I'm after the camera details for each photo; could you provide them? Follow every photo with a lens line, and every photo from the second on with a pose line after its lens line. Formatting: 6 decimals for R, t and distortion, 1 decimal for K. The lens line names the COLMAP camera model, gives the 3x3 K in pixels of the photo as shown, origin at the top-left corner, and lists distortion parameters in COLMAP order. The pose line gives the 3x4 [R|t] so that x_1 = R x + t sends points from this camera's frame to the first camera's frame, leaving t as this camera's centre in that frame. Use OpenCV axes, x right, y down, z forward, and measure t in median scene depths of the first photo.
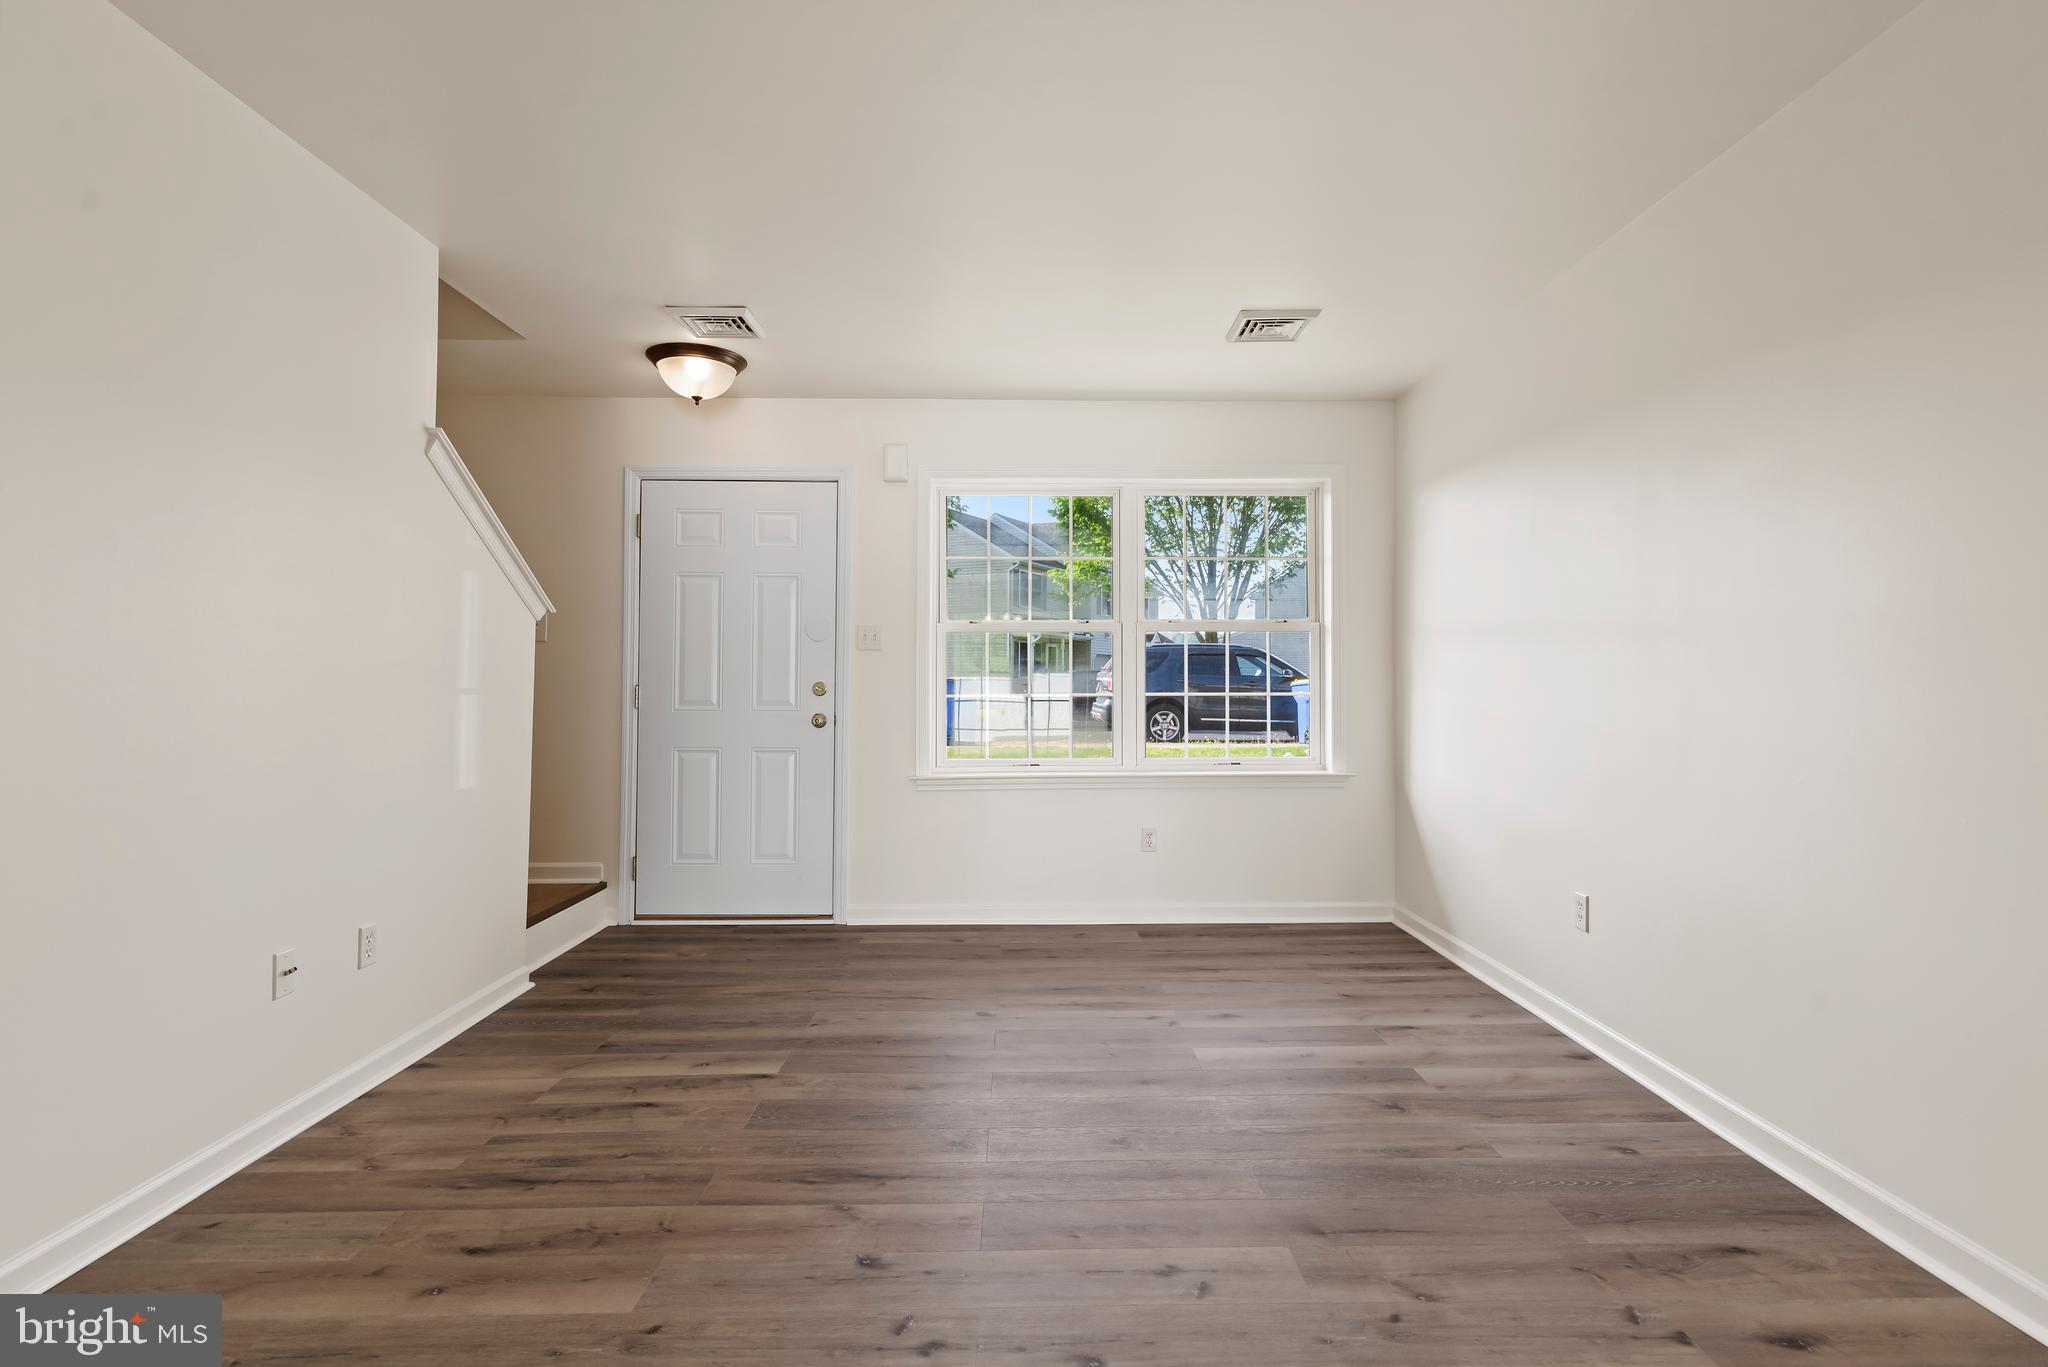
lens RADIAL K [[996.6, 0, 1048.7], [0, 996.6, 682.9], [0, 0, 1]] dist [0.001047, -0.000064]
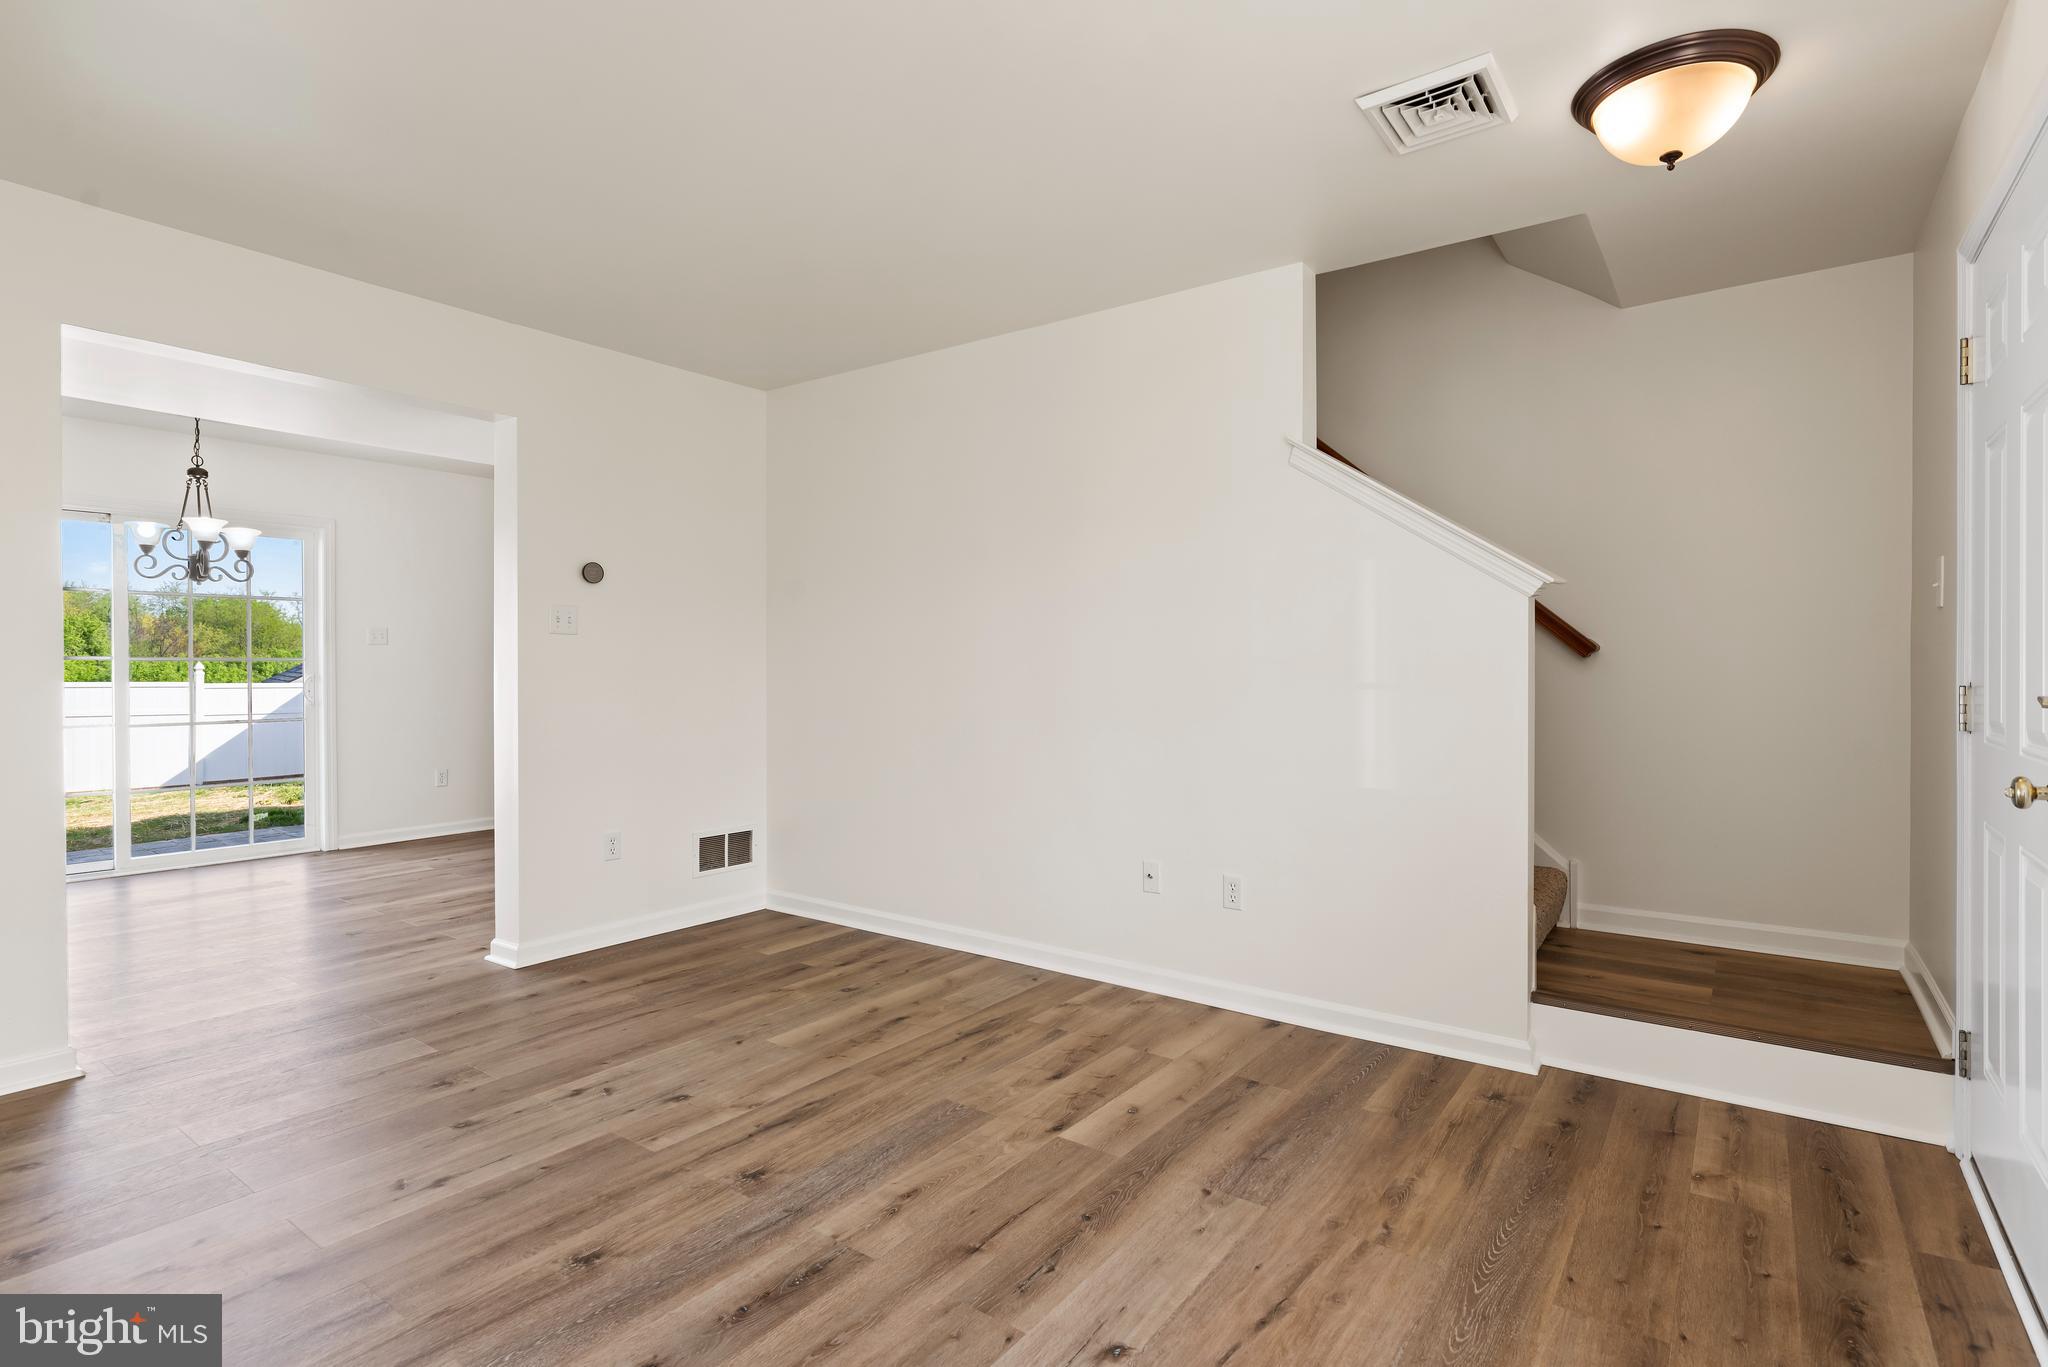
lens RADIAL K [[996.6, 0, 1048.7], [0, 996.6, 682.9], [0, 0, 1]] dist [0.001047, -0.000064]
pose [[-0.601648, 0.007468, -0.798726, 0.492660], [-0.001535, 0.999944, 0.010506, -0.006400], [0.798760, 0.007547, -0.601603, 1.805207]]
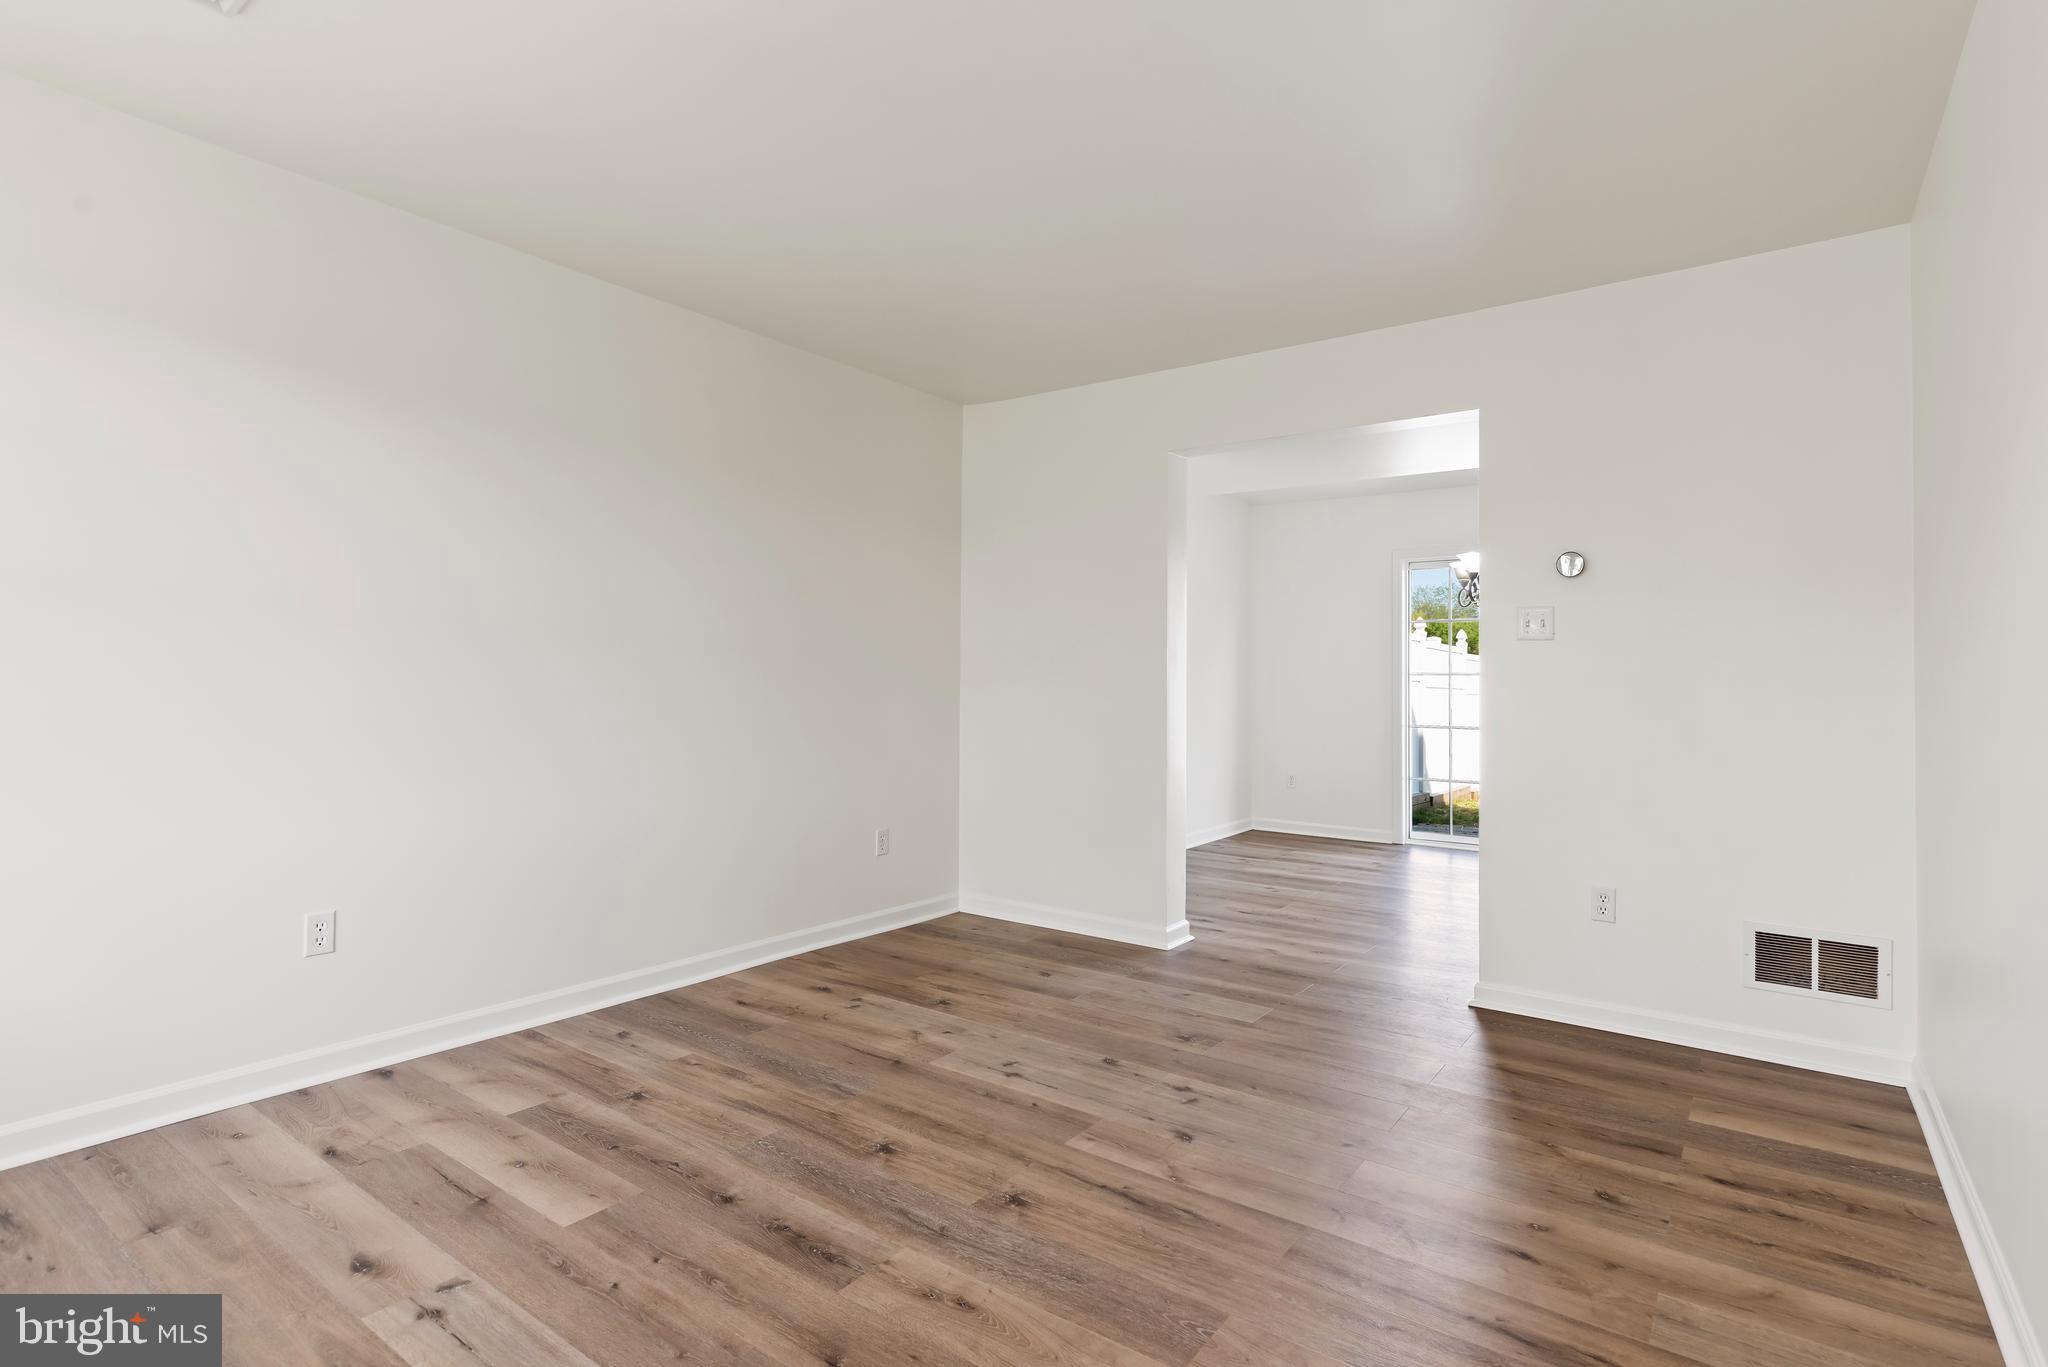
lens RADIAL K [[1006.4, 0, 1049.7], [0, 1006.4, 692.9], [0, 0, 1]] dist [0.000804, 0.000378]
pose [[-0.793719, -0.018704, 0.607997, -0.661497], [-0.013935, 0.999824, 0.012566, -0.001656], [-0.608125, 0.001502, -0.793840, 1.722669]]
